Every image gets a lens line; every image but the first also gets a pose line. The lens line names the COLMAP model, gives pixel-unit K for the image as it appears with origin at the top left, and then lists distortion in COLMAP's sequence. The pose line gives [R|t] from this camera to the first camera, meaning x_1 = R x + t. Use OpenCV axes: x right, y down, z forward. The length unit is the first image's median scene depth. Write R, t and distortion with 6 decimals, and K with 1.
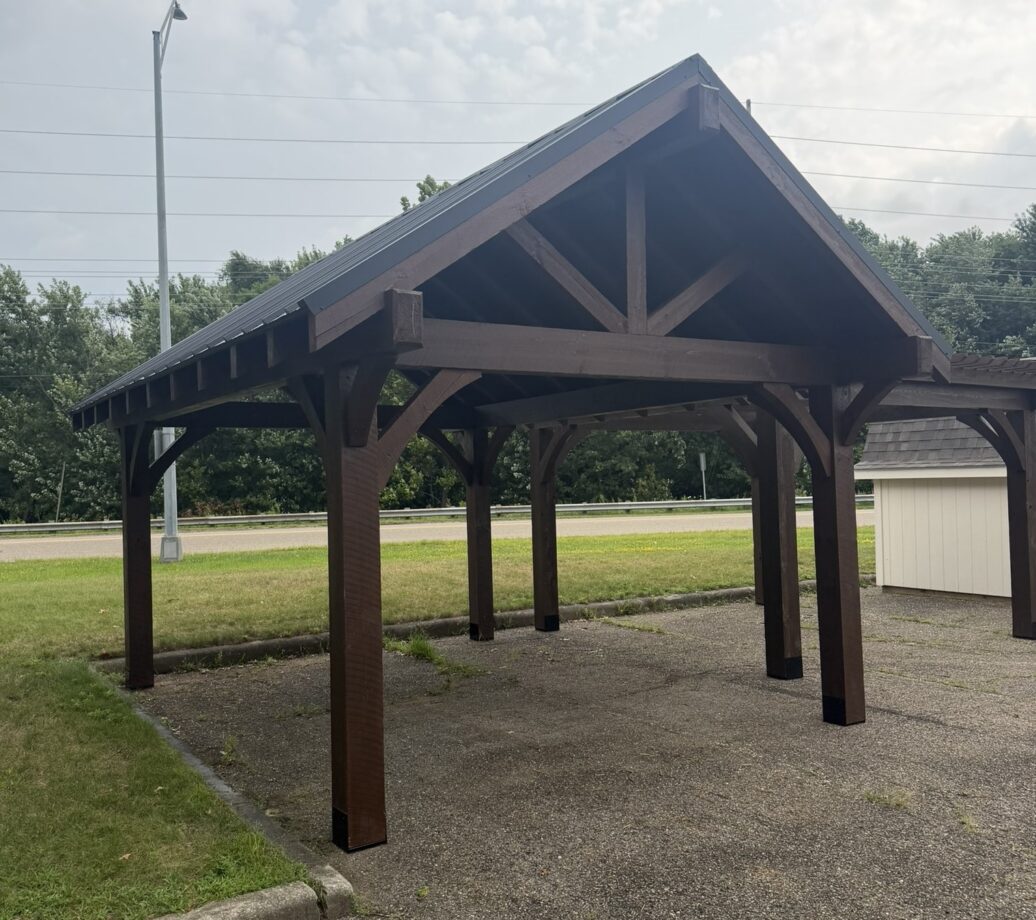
lens RADIAL K [[929.1, 0, 518.0], [0, 929.1, 460.0], [0, 0, 1]] dist [0.129580, 0.003070]
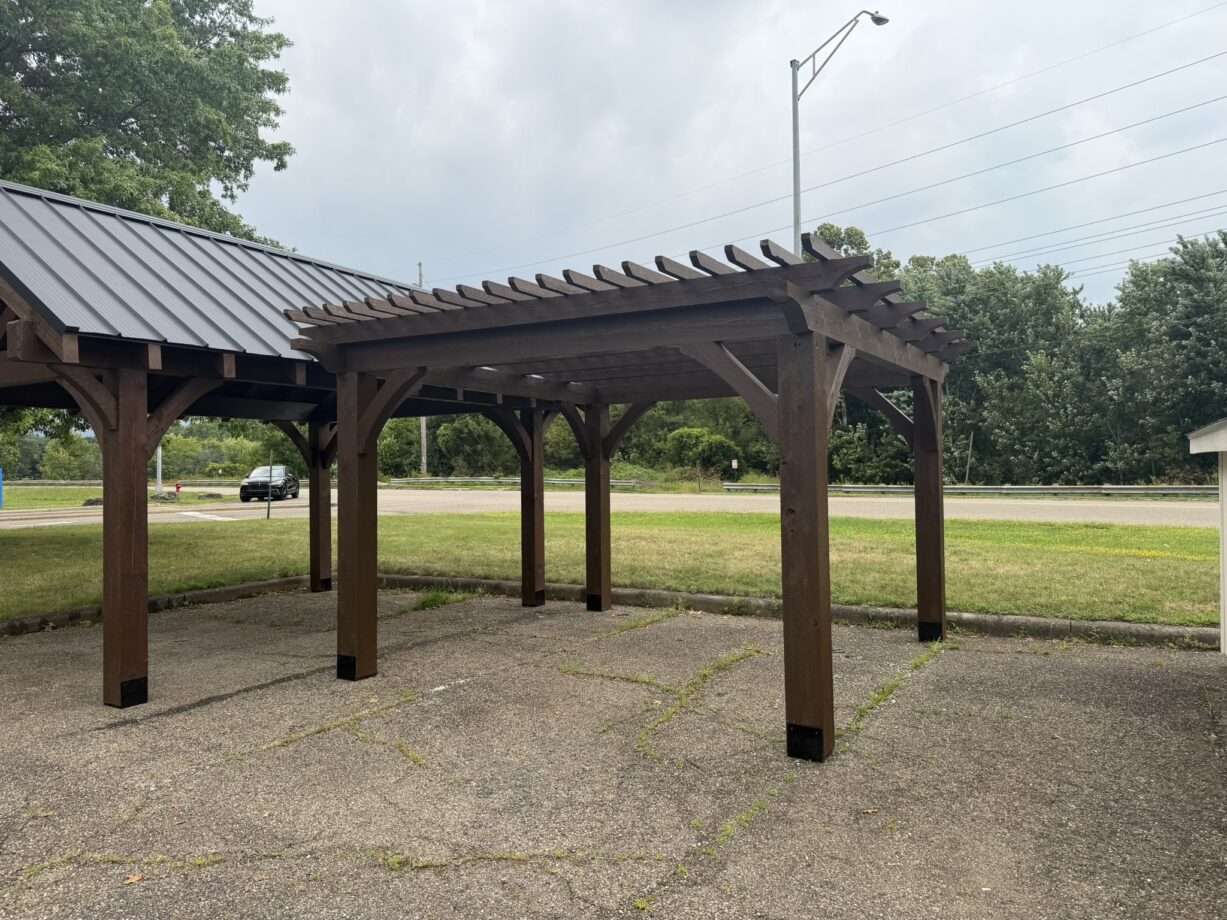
lens RADIAL K [[850.8, 0, 613.5], [0, 850.8, 460.0], [0, 0, 1]] dist [-0.028920, -0.001101]
pose [[0.422089, 0.002272, -0.906551, 0.540630], [0.030303, 0.999403, 0.016614, 0.012139], [0.906048, -0.034484, 0.421768, 0.442195]]
